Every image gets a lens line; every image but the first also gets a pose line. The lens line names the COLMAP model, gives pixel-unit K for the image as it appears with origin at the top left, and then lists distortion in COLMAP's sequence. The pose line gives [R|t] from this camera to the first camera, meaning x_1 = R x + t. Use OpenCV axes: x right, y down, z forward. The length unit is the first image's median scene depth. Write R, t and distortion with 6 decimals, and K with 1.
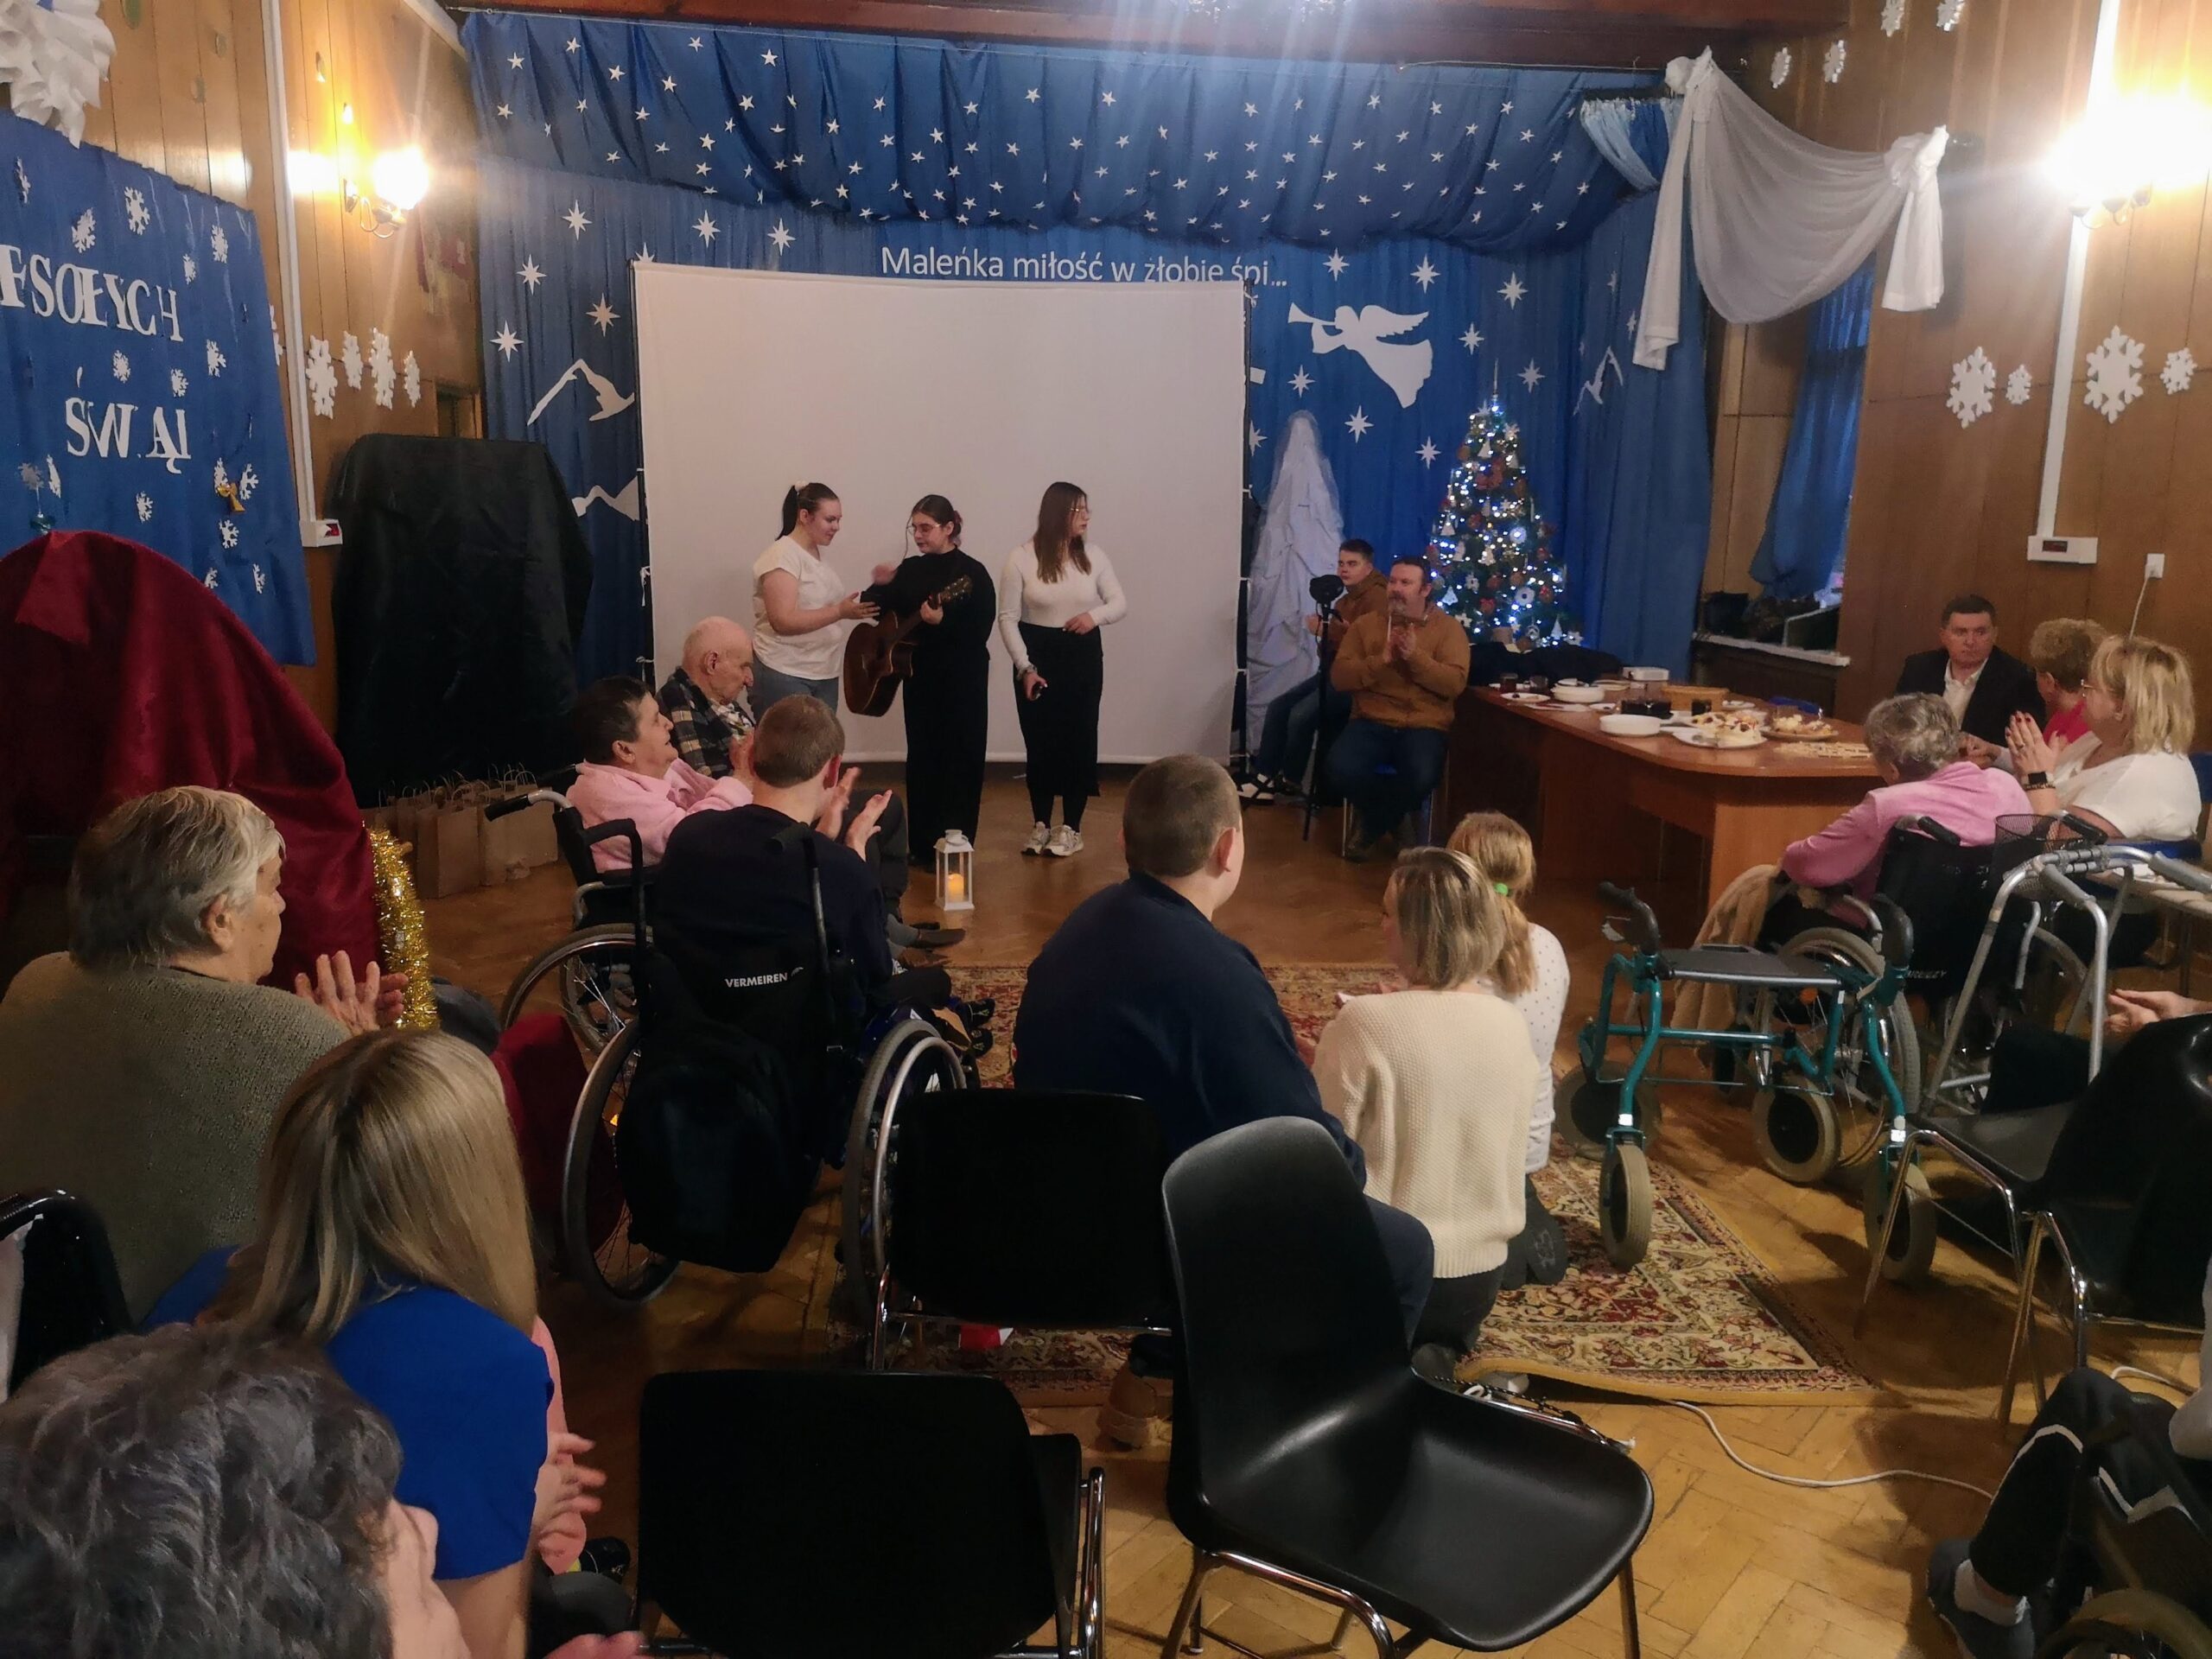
lens RADIAL K [[1718.2, 0, 1103.7], [0, 1718.2, 817.4], [0, 0, 1]] dist [0.098178, -0.118319]
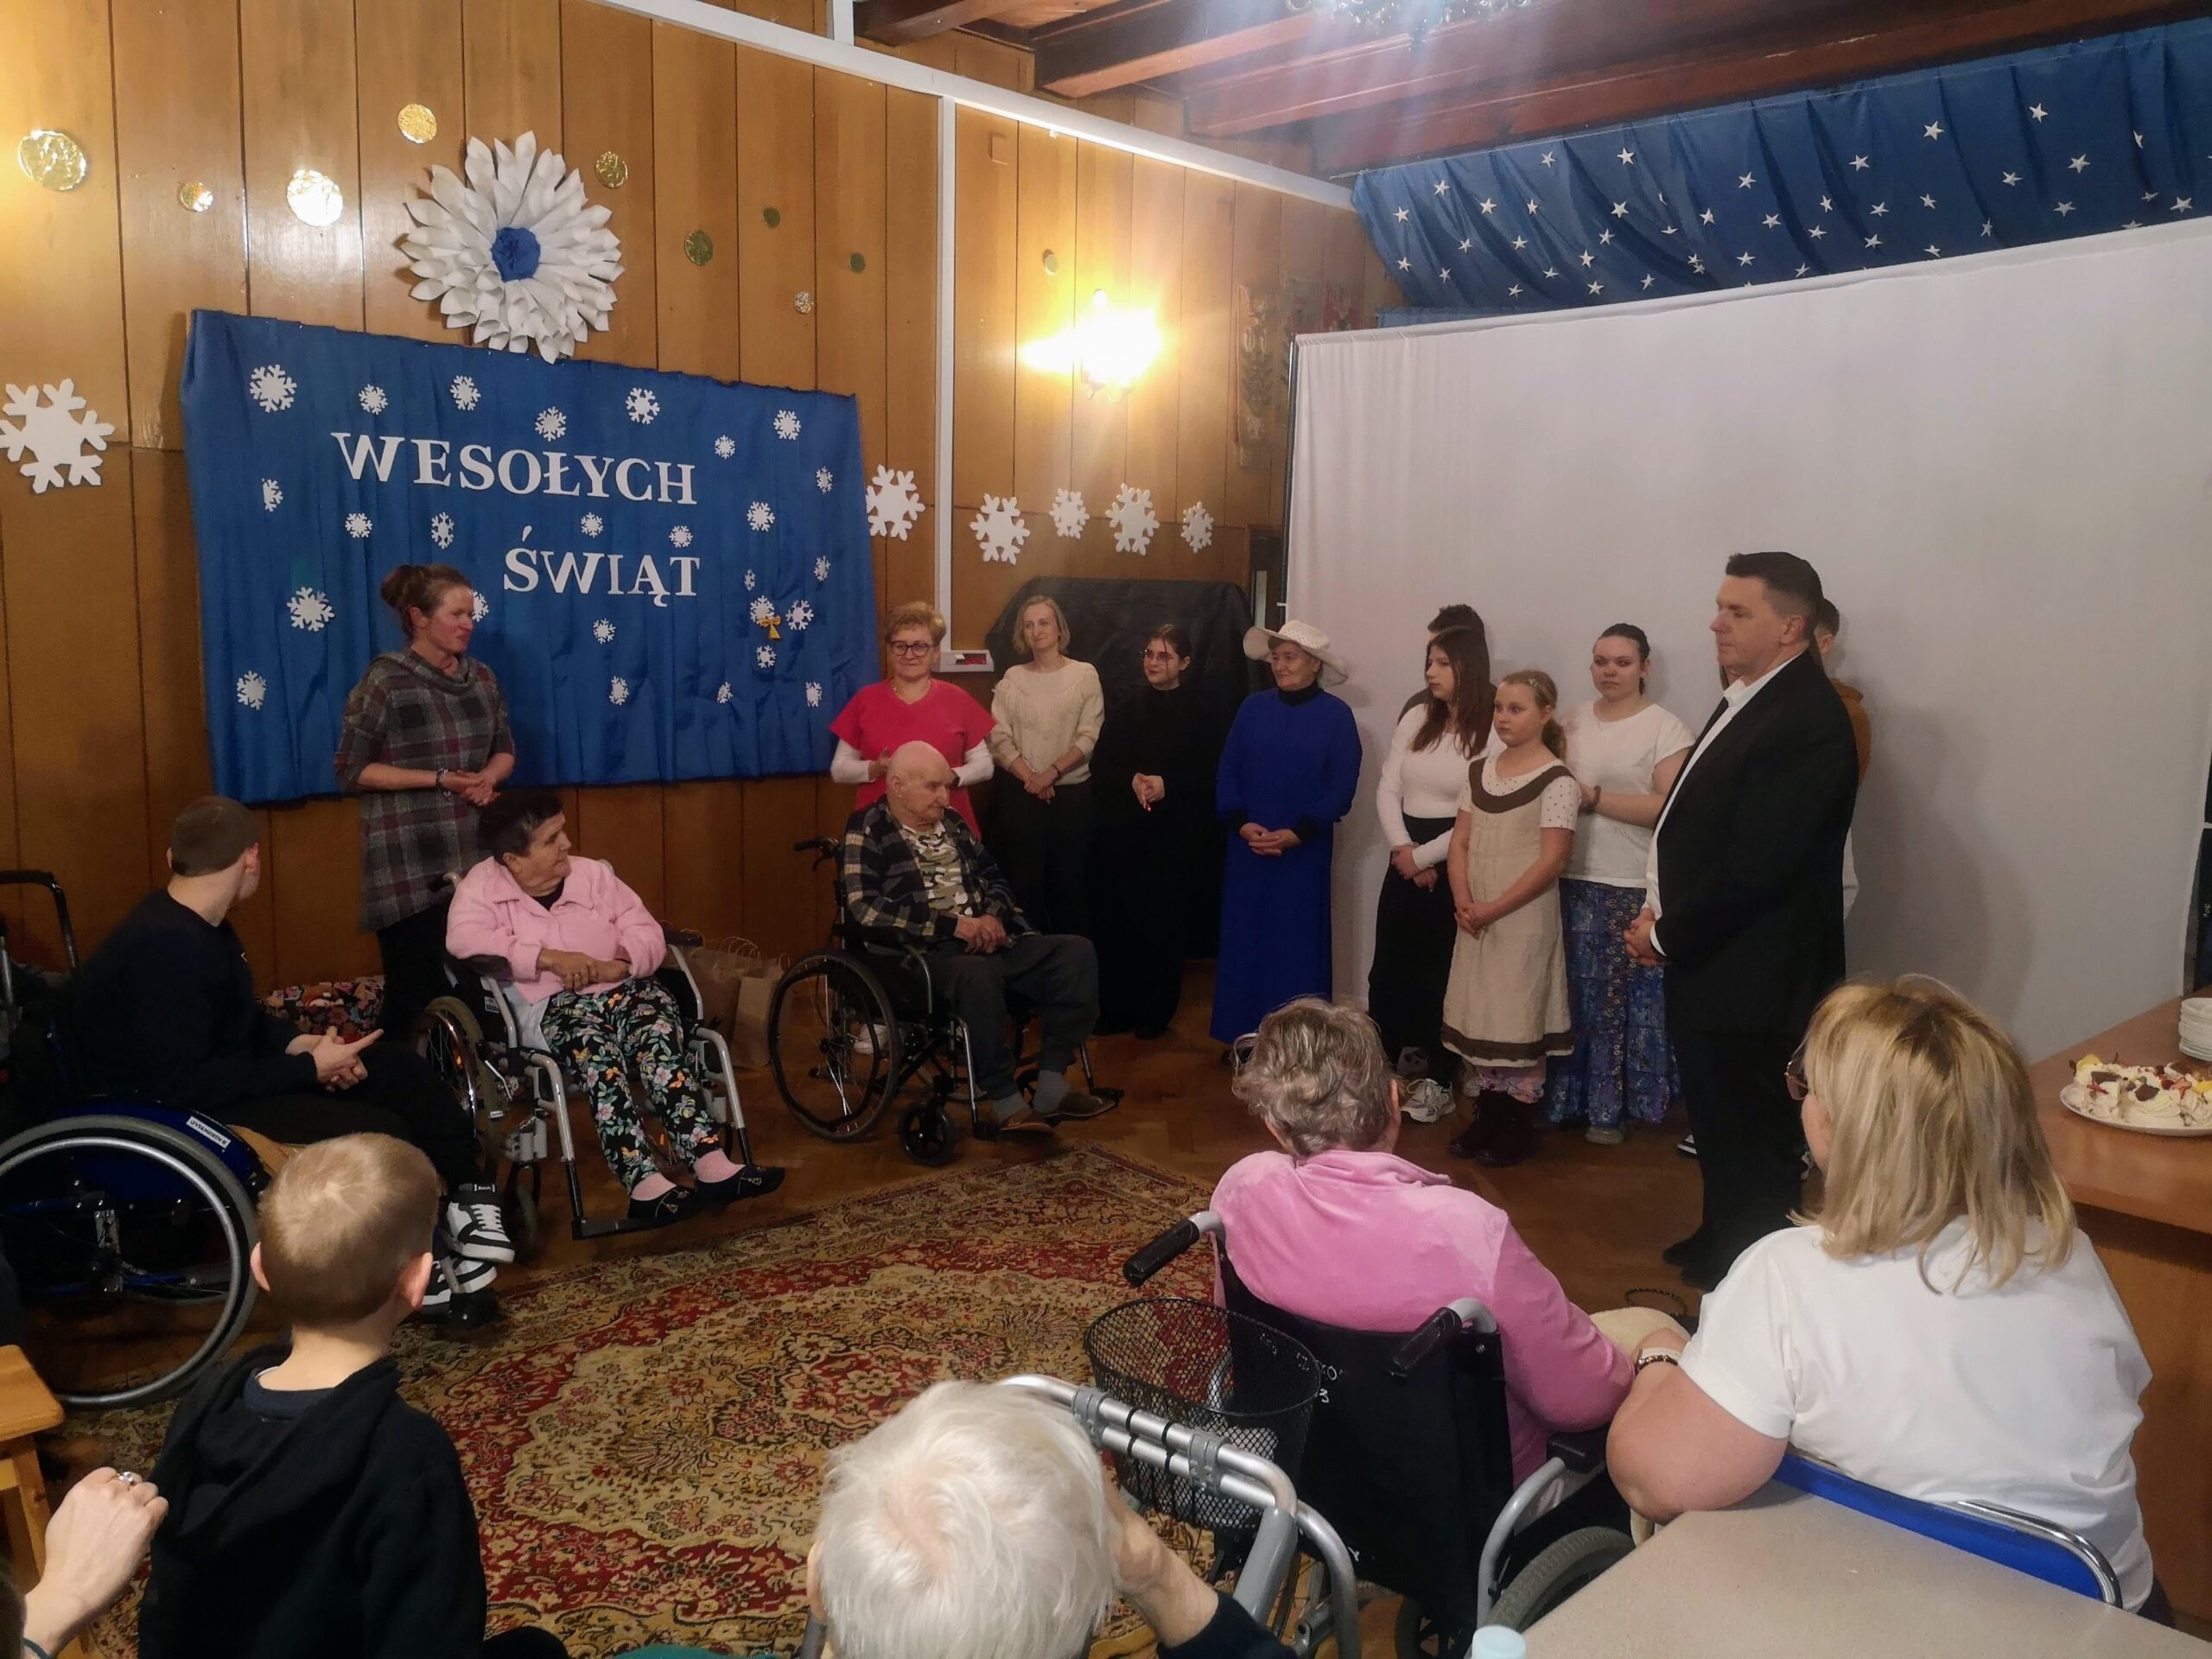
lens RADIAL K [[1718.2, 0, 1107.3], [0, 1718.2, 827.8], [0, 0, 1]] dist [0.098178, -0.118319]
pose [[0.612175, 0.101317, -0.784205, 0.577593], [-0.162032, 0.986785, 0.001003, -0.078675], [0.773943, 0.126452, 0.620502, 0.421785]]
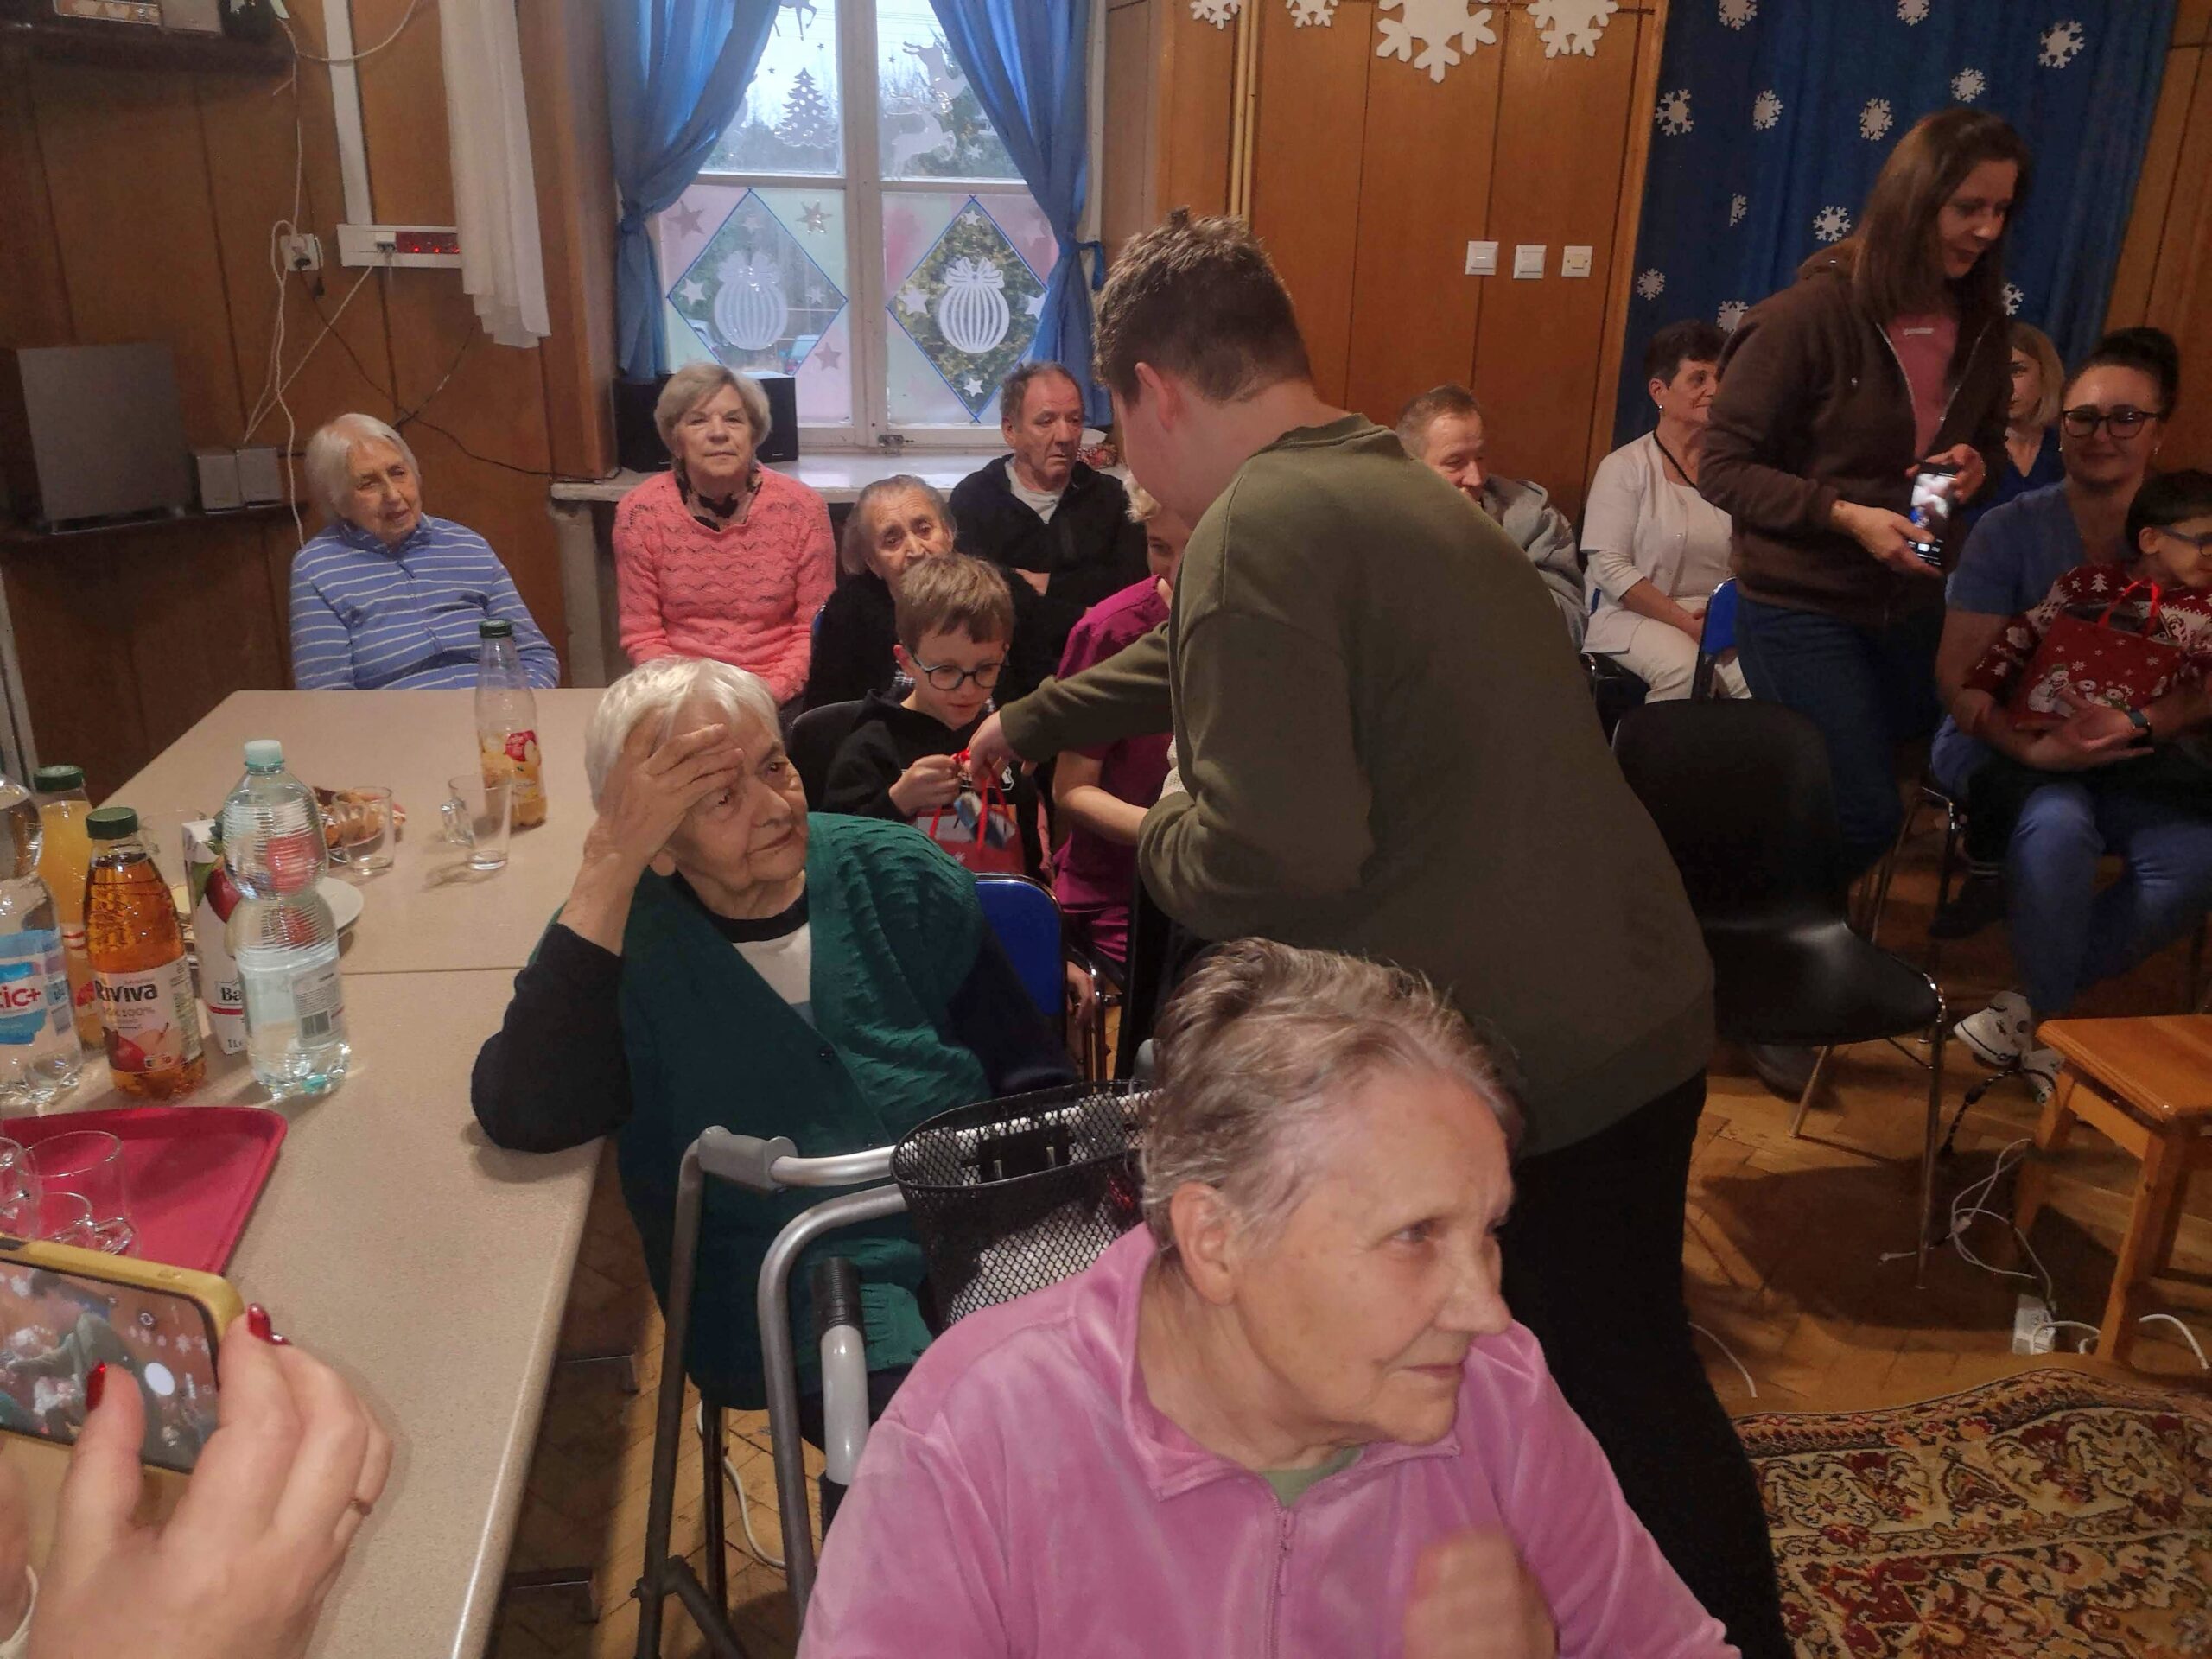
lens RADIAL K [[1718.2, 0, 1130.3], [0, 1718.2, 849.0], [0, 0, 1]] dist [0.098178, -0.118319]
pose [[-0.998250, -0.019446, -0.055851, 0.353937], [-0.045381, 0.857453, 0.512557, -0.139912], [0.037922, 0.514195, -0.856835, 0.809909]]
